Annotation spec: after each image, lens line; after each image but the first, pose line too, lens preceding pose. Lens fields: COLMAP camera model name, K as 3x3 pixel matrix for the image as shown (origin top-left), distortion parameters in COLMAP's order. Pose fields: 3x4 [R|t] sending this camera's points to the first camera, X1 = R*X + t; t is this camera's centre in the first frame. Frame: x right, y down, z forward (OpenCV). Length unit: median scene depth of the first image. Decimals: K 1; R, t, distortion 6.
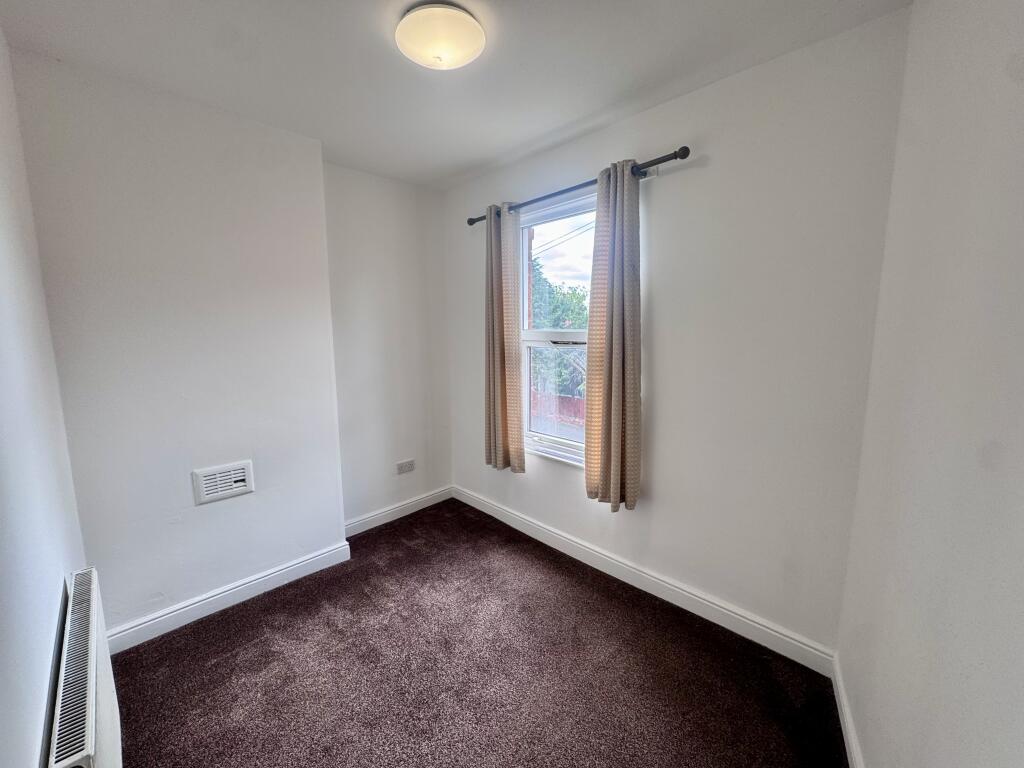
lens RADIAL K [[407.5, 0, 510.9], [0, 407.5, 381.9], [0, 0, 1]] dist [-0.000669, -0.000056]
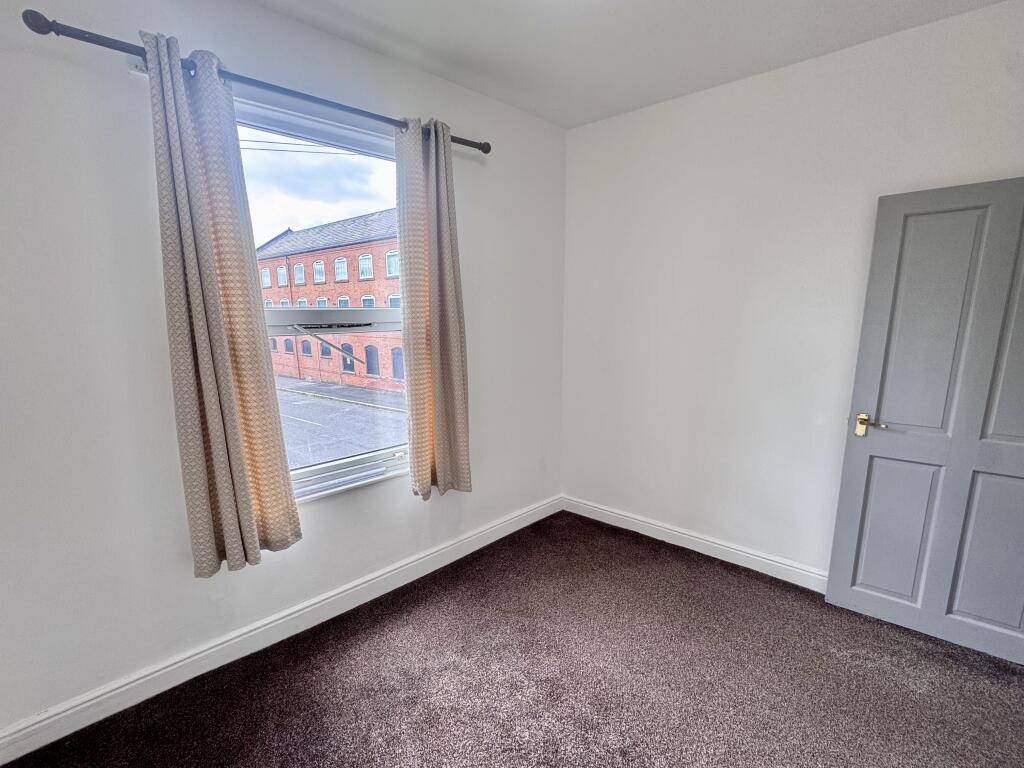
lens RADIAL K [[407.5, 0, 510.9], [0, 407.5, 381.9], [0, 0, 1]] dist [-0.000669, -0.000056]
pose [[0.083669, -0.169698, 0.981938, -0.570536], [0.138218, 0.977845, 0.157213, -0.071652], [-0.986861, 0.122568, 0.105270, 0.650910]]
